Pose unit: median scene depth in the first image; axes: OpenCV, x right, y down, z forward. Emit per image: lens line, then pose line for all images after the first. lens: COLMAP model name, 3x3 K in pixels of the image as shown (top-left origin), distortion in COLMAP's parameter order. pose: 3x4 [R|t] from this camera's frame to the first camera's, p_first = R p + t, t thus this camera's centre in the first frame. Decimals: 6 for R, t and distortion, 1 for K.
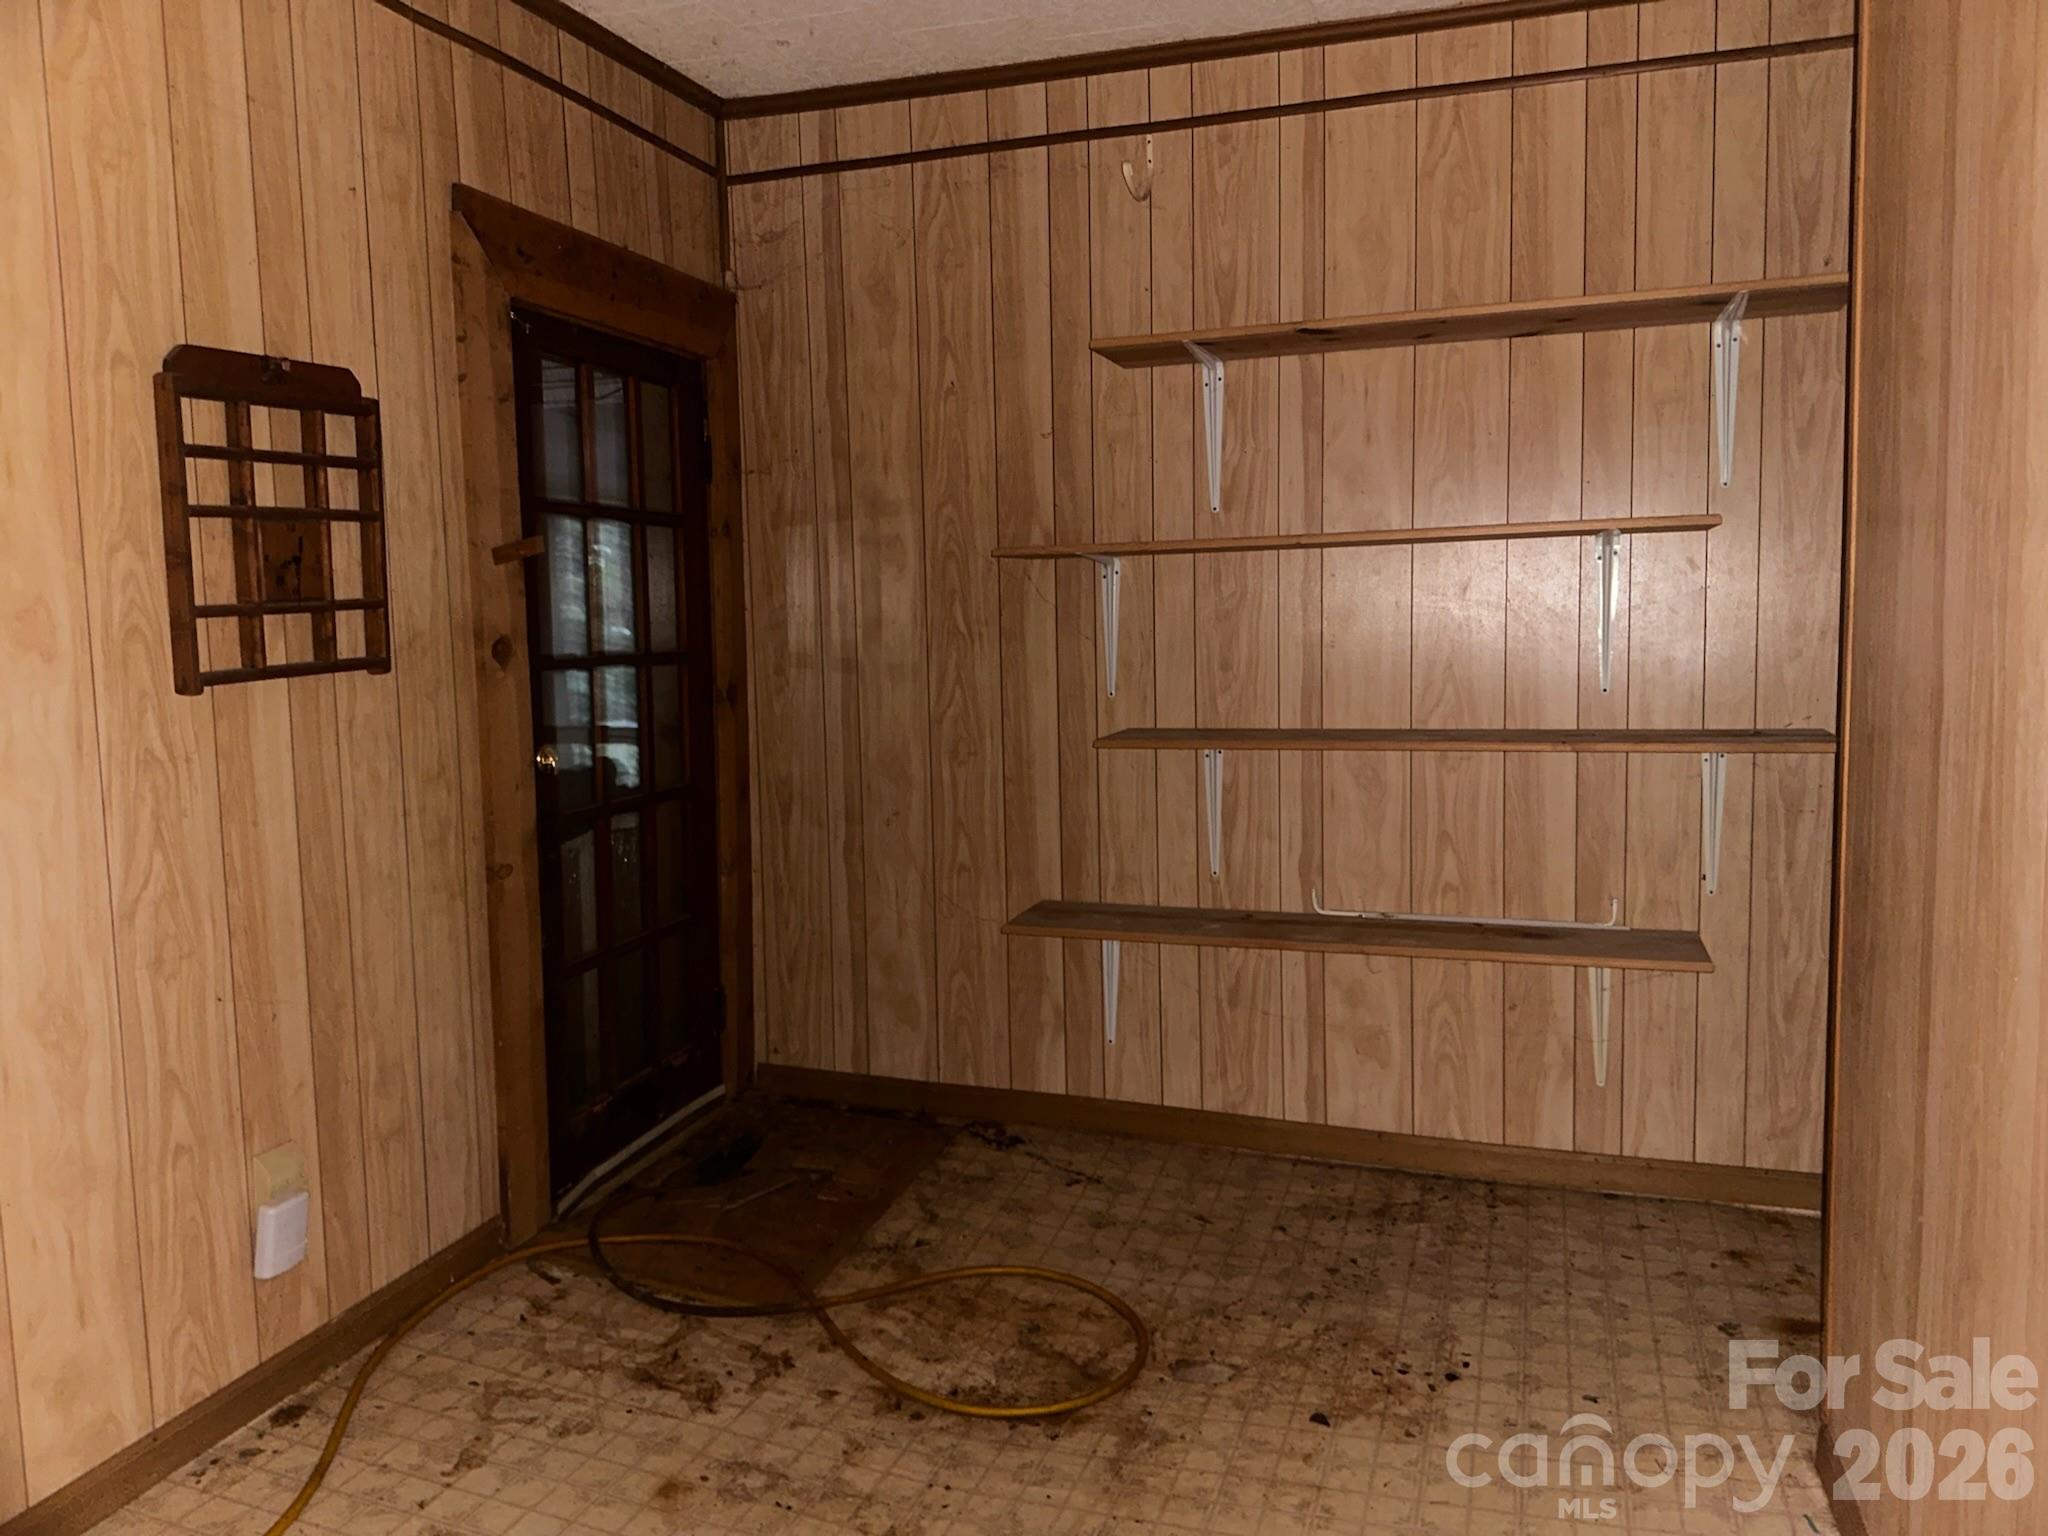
lens RADIAL K [[1487.3, 0, 1024.0], [0, 1487.3, 768.0], [0, 0, 1]] dist [-0.022844, -0.002436]
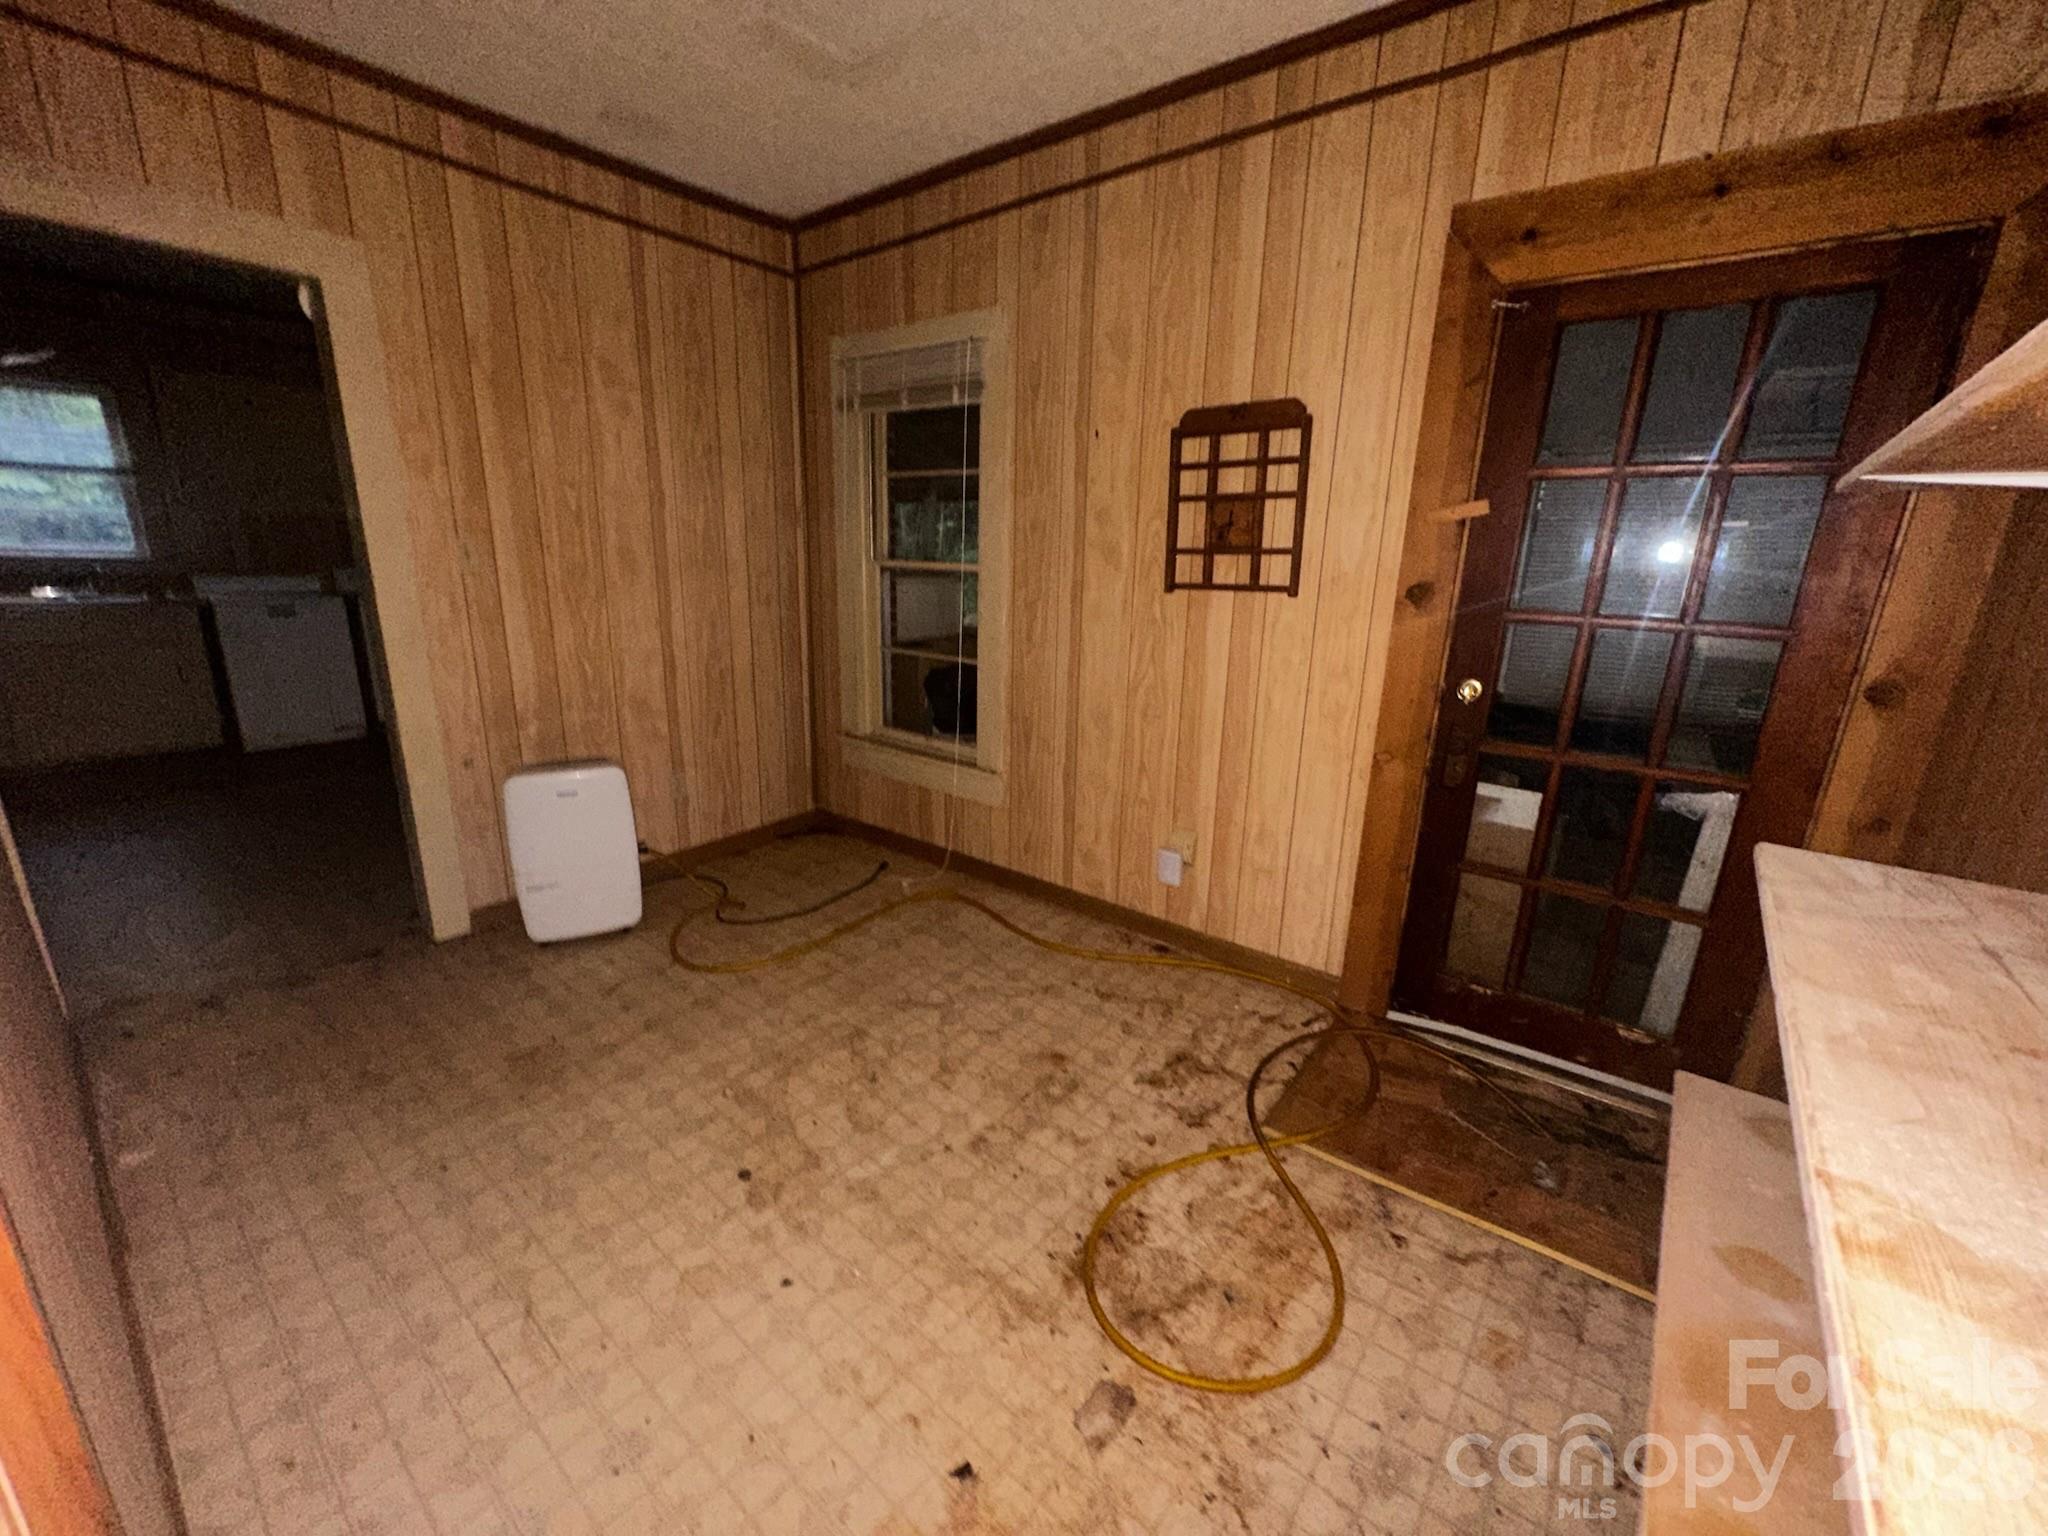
lens RADIAL K [[820.1, 0, 1024.0], [0, 820.1, 768.0], [0, 0, 1]] dist [-0.000197, 0.000230]
pose [[-0.353890, 0.251983, -0.900703, 0.531943], [-0.126122, 0.941370, 0.312914, -0.134979], [0.926745, 0.224335, -0.301361, 1.082010]]
